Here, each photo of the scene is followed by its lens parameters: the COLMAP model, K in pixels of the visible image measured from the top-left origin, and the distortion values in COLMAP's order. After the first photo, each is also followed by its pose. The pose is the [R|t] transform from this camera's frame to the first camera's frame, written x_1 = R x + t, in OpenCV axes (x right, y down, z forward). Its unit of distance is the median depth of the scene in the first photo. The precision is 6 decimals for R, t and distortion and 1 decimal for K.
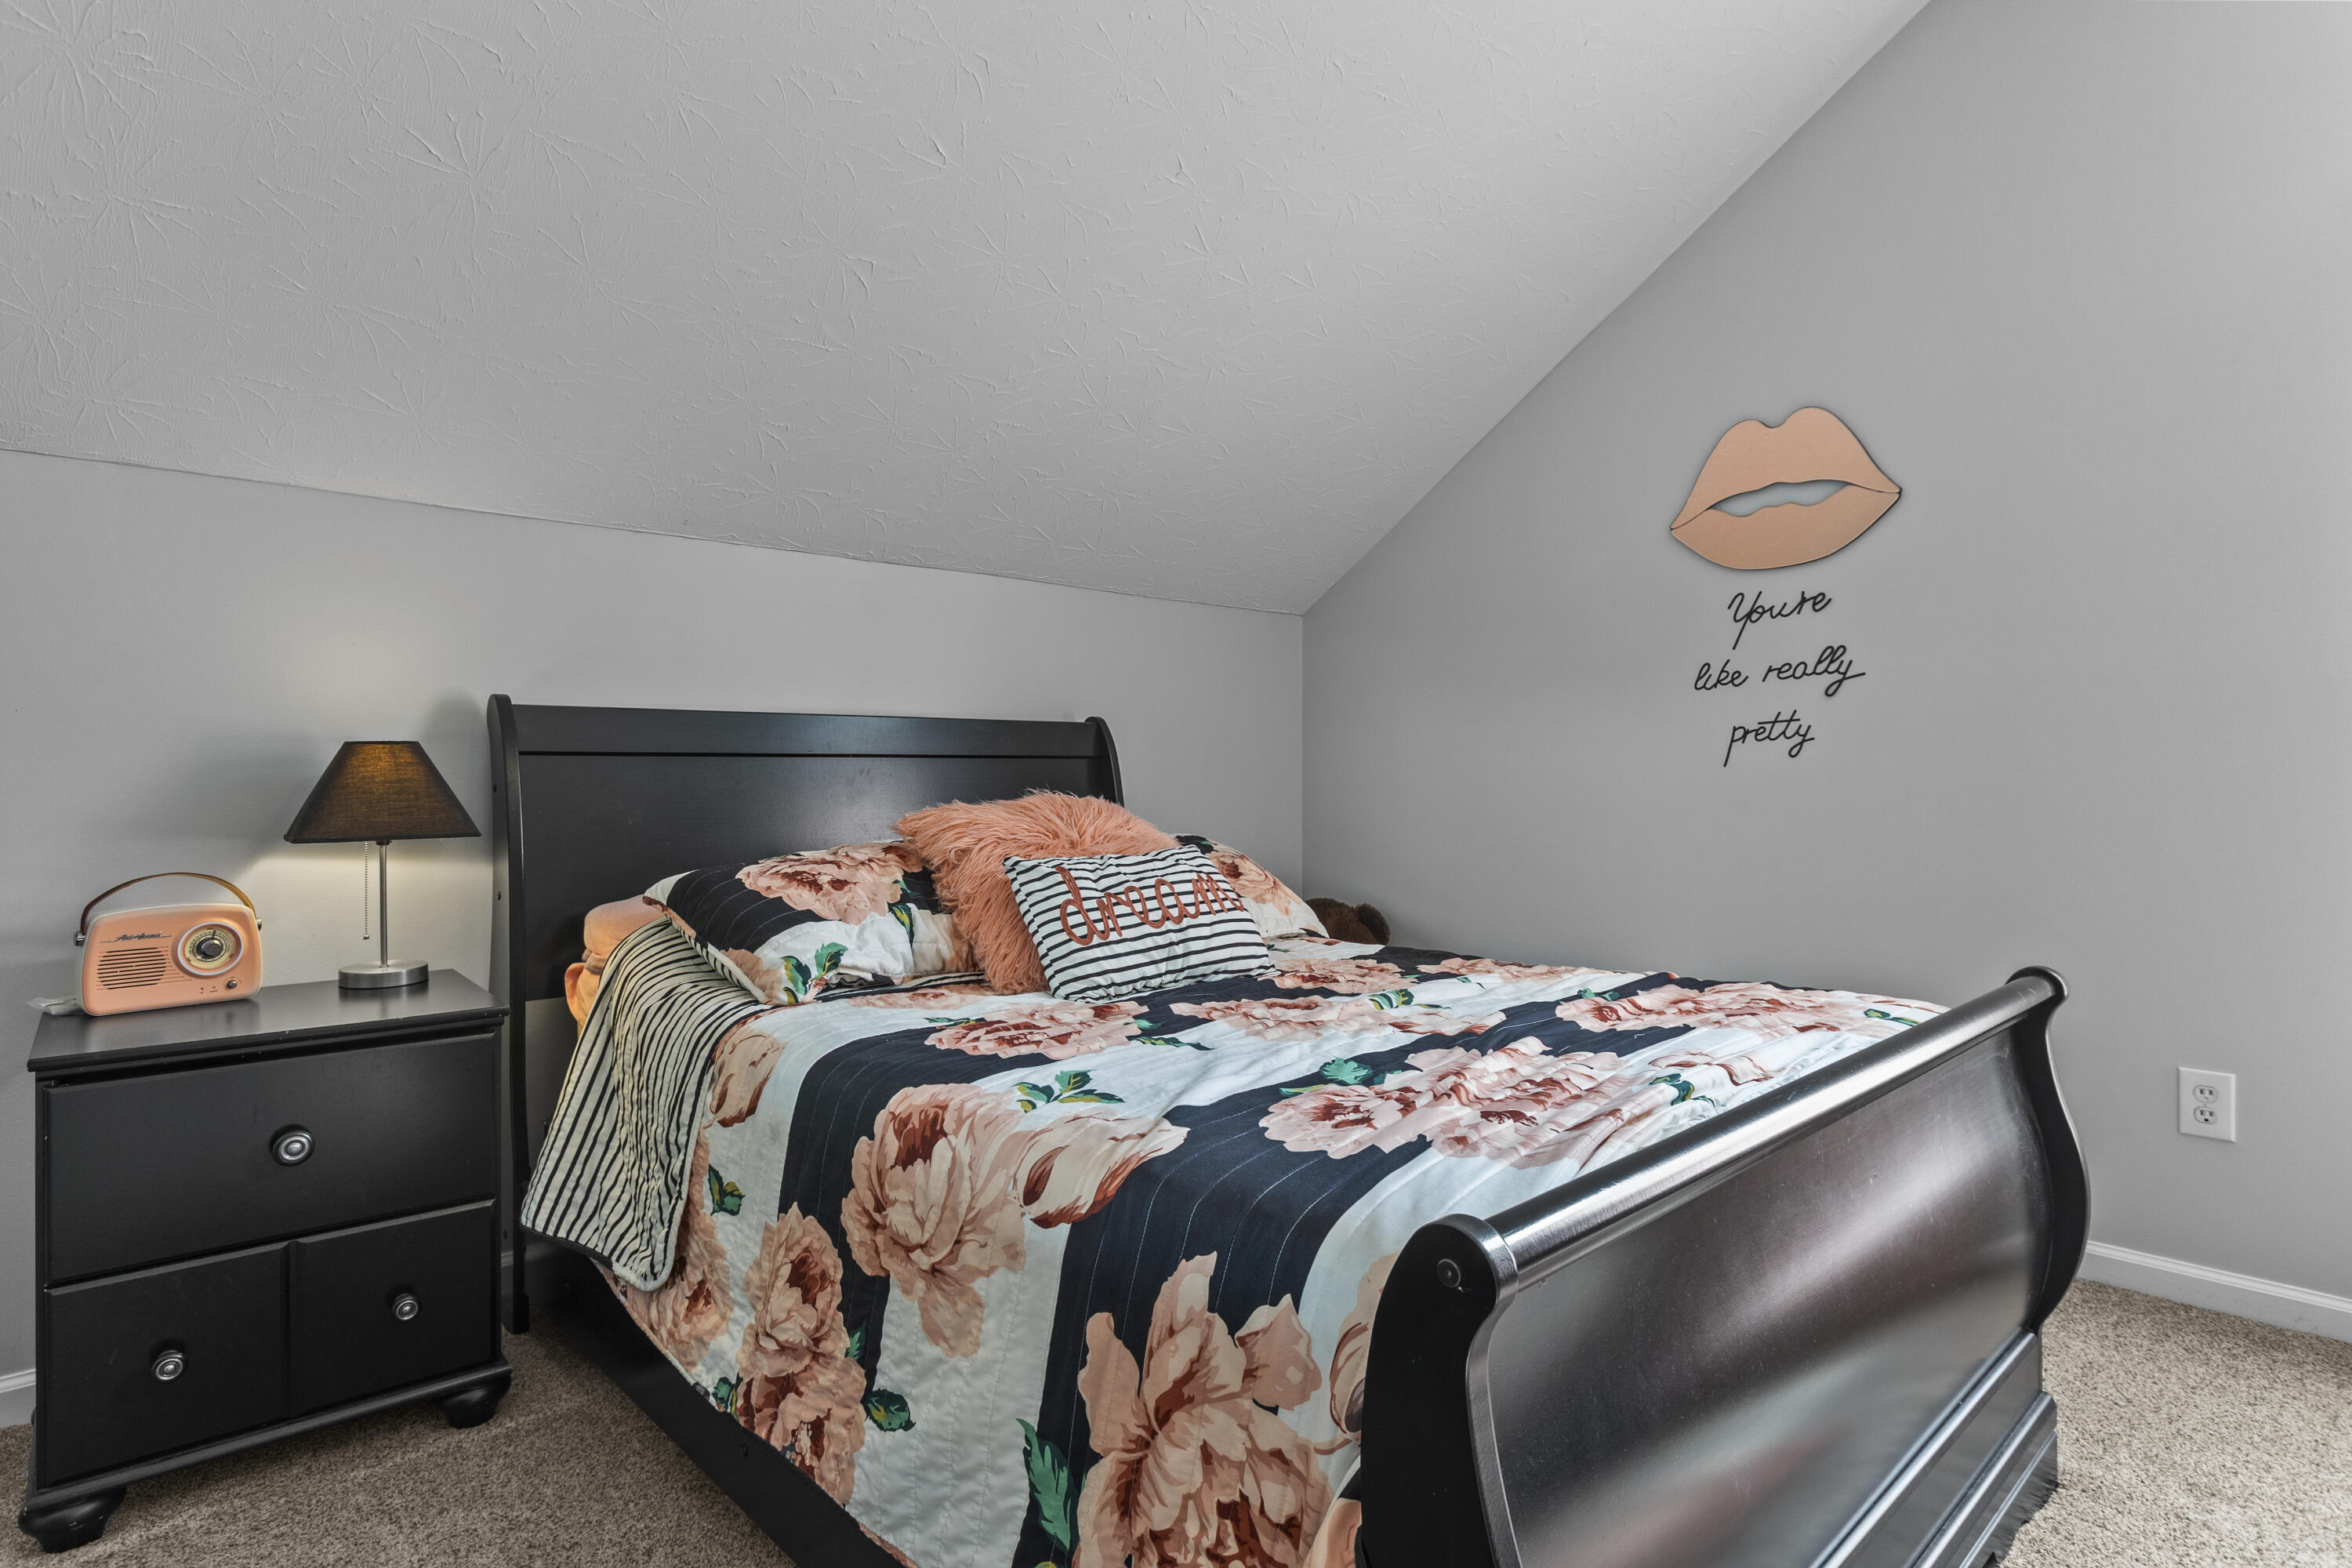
lens RADIAL K [[1256.2, 0, 1167.7], [0, 1256.2, 768.3], [0, 0, 1]] dist [-0.001922, 0.000290]
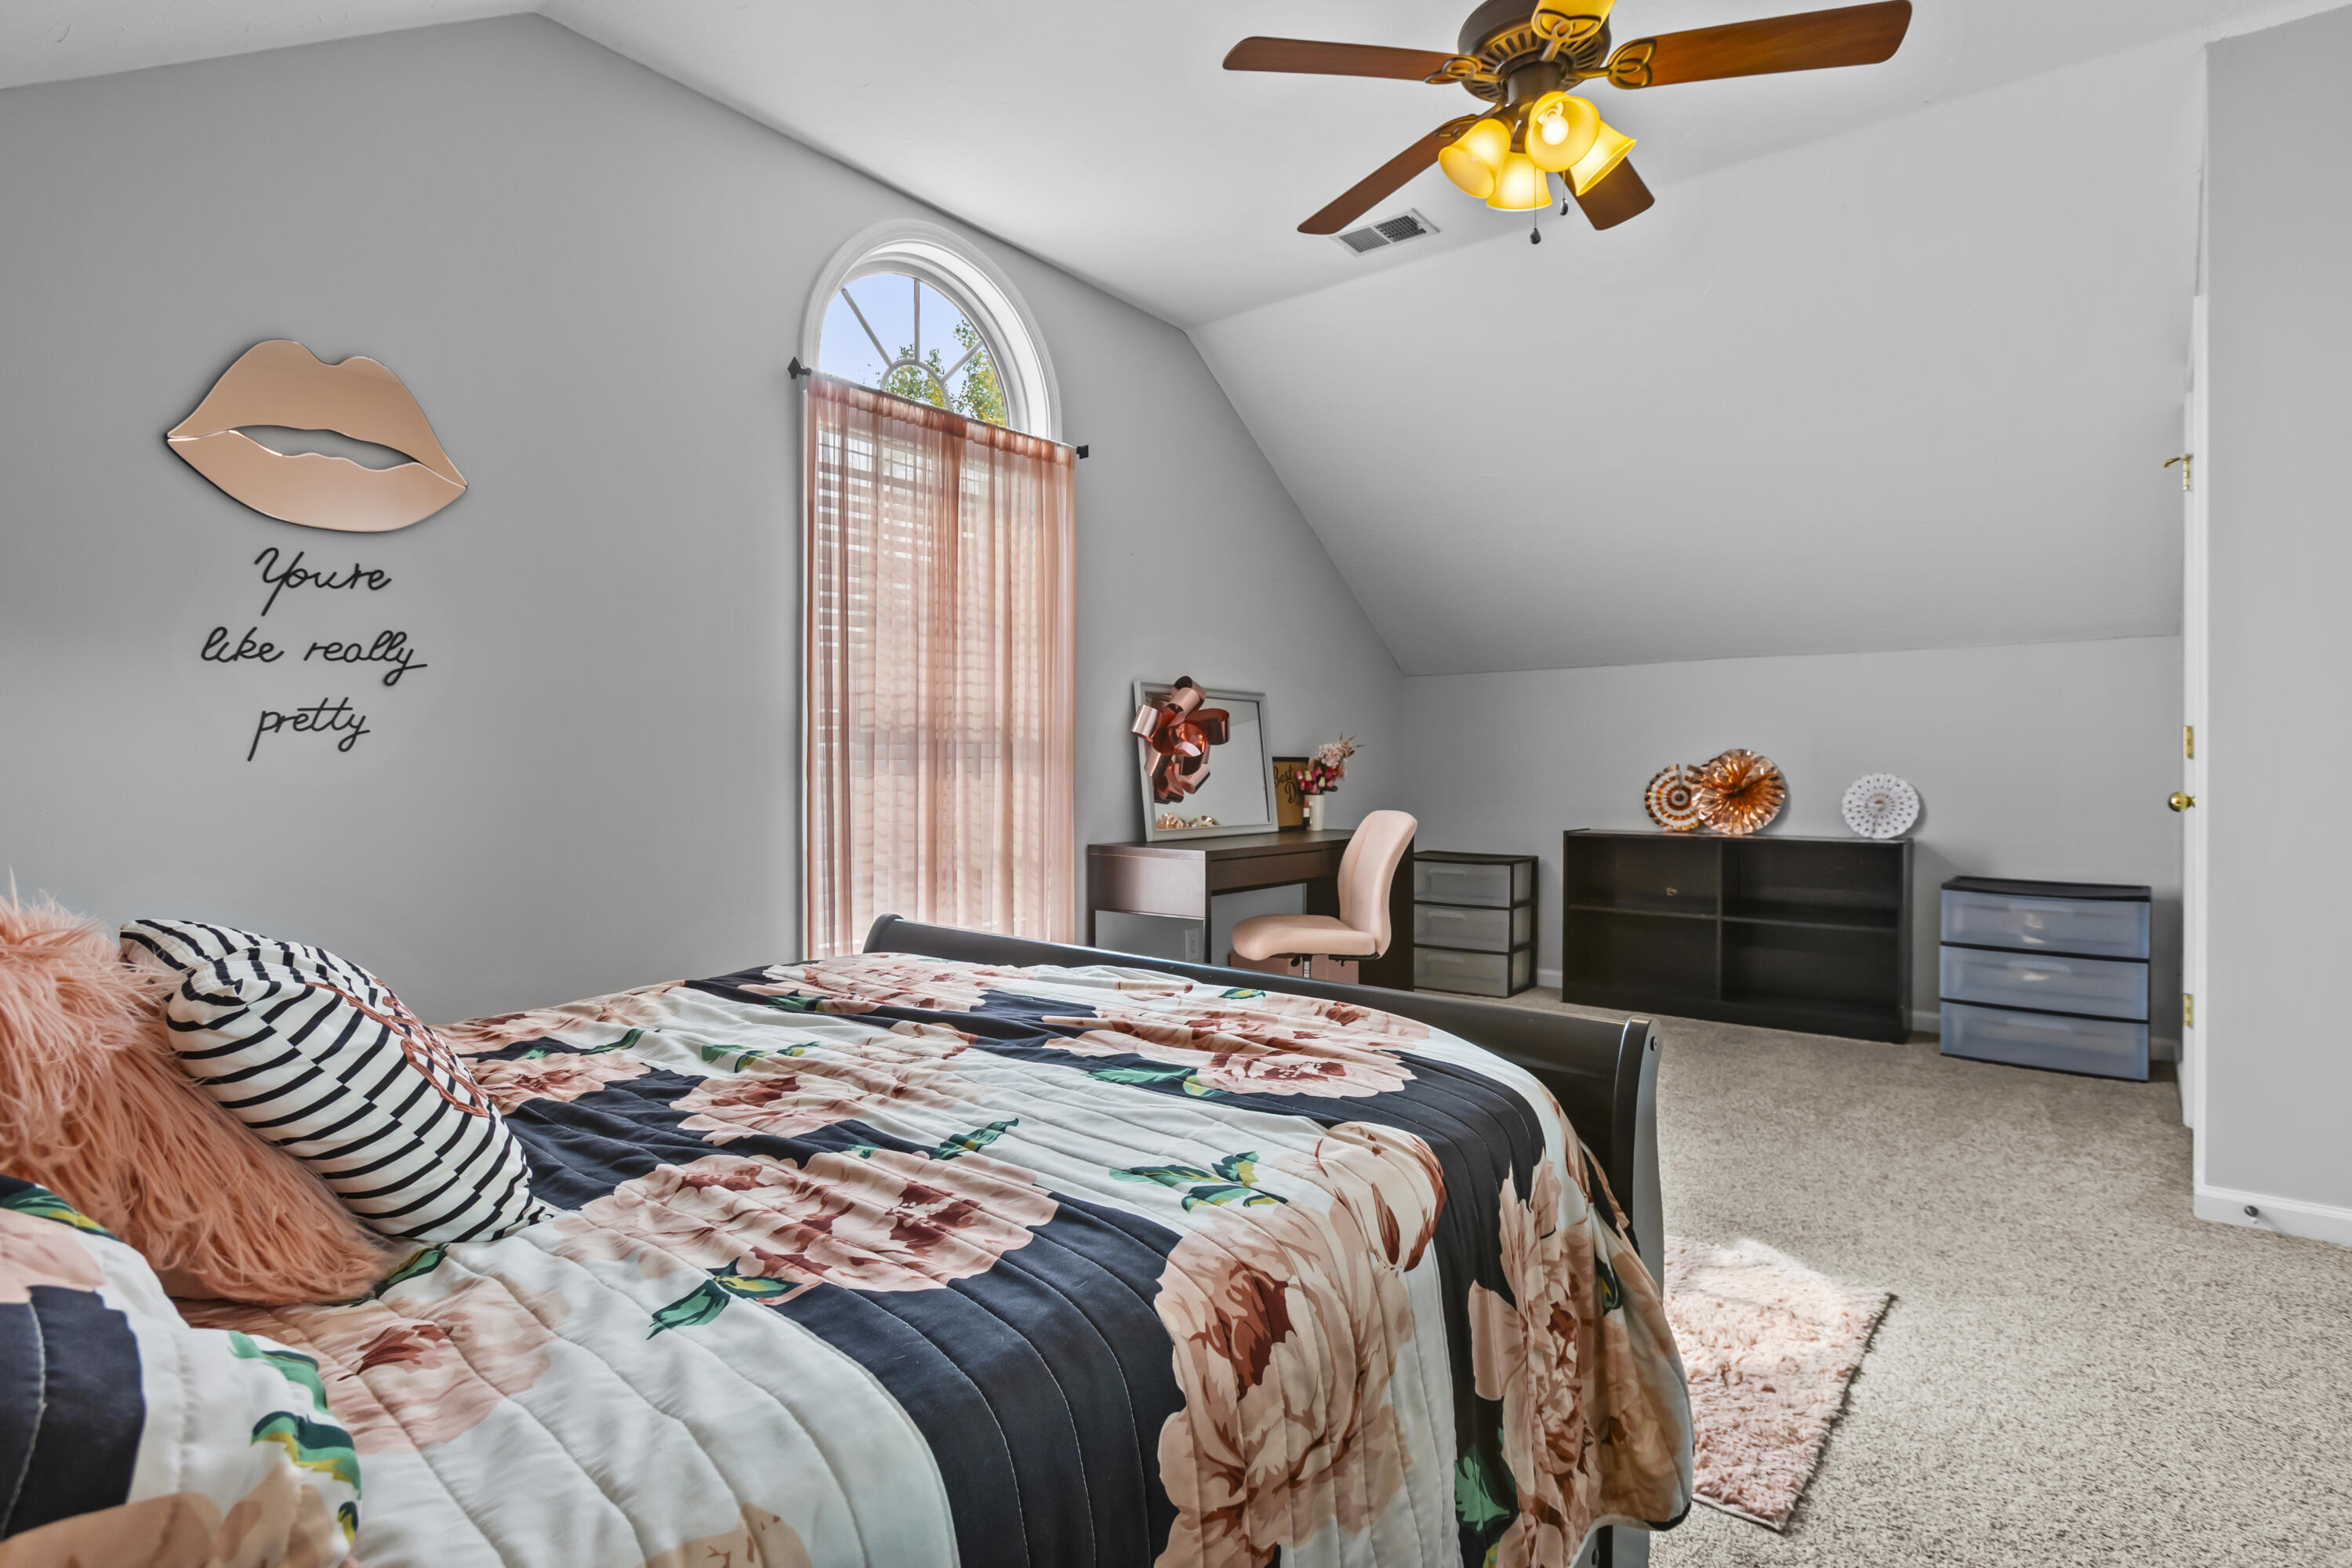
lens RADIAL K [[1181.8, 0, 1162.9], [0, 1181.8, 776.9], [0, 0, 1]] dist [-0.013069, 0.010354]
pose [[-0.143173, -0.004620, 0.989687, -0.401078], [-0.009548, 0.999949, 0.003287, 0.000837], [-0.989652, -0.008979, -0.143210, 0.564895]]
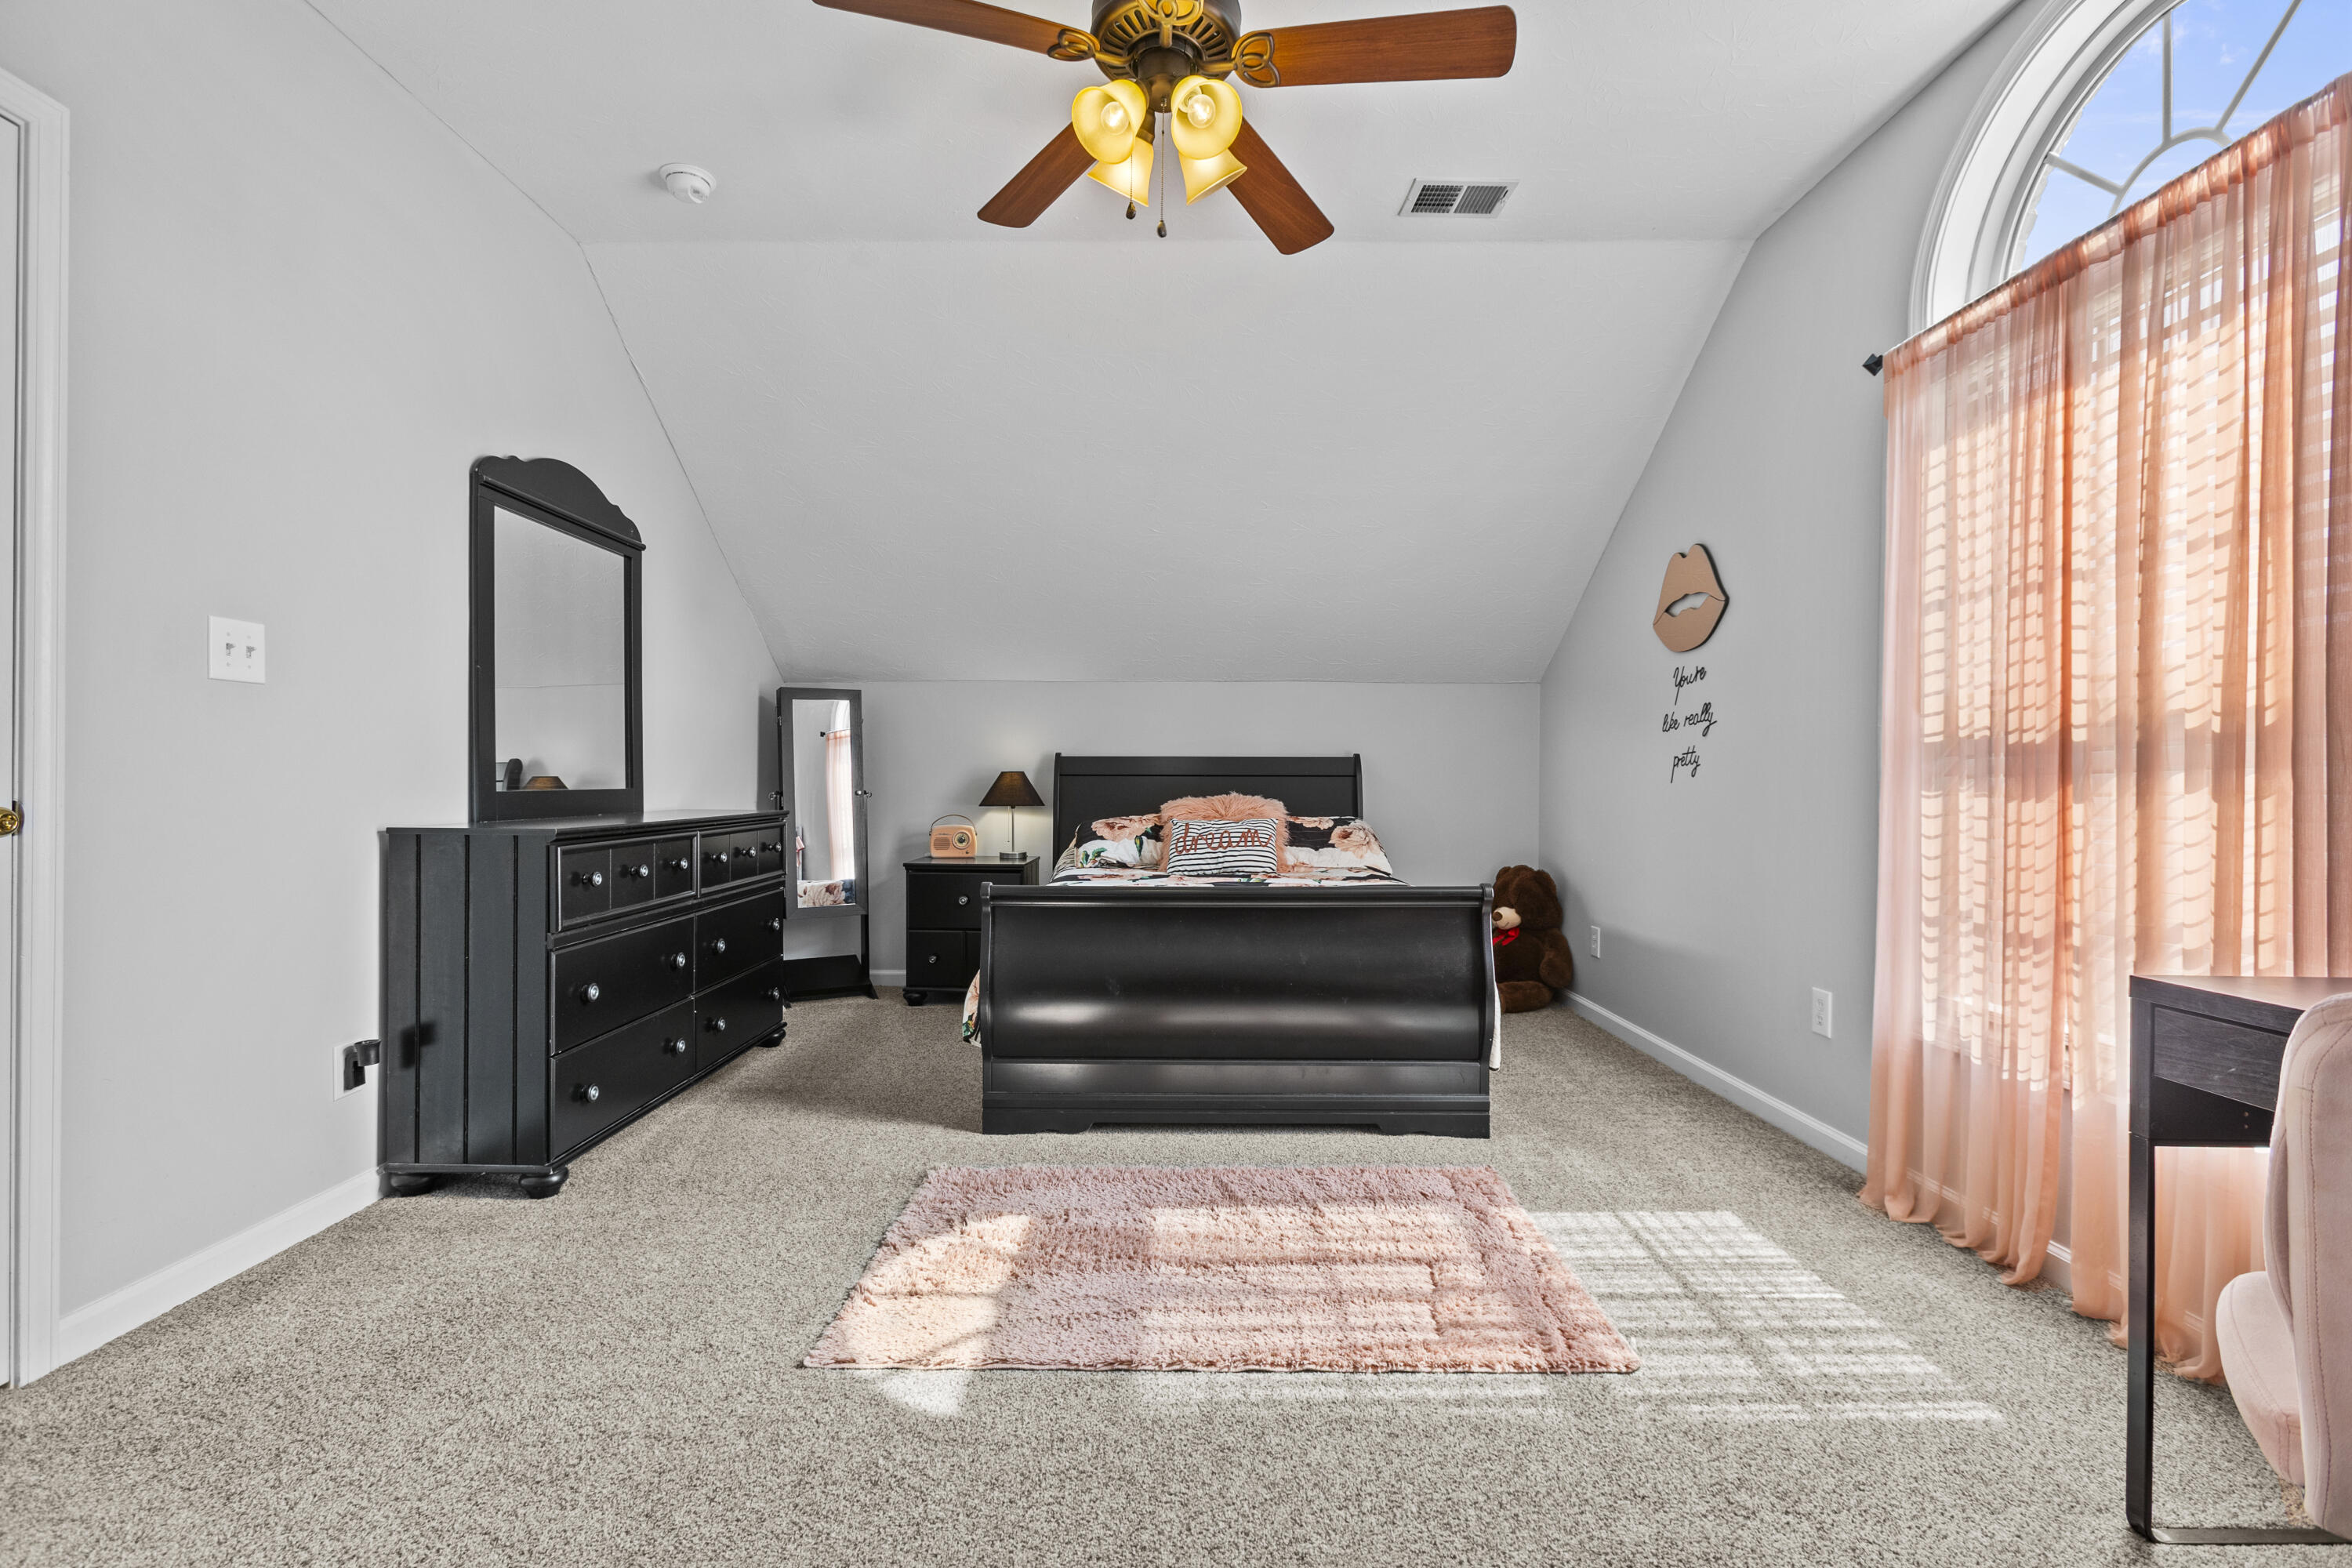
lens RADIAL K [[1077.3, 0, 1171.3], [0, 1077.3, 790.7], [0, 0, 1]] dist [-0.015103, 0.011120]
pose [[0.727620, 0.011057, -0.685892, 0.945917], [-0.001763, 0.999897, 0.014249, -0.009397], [0.685978, -0.009159, 0.727564, -0.375085]]
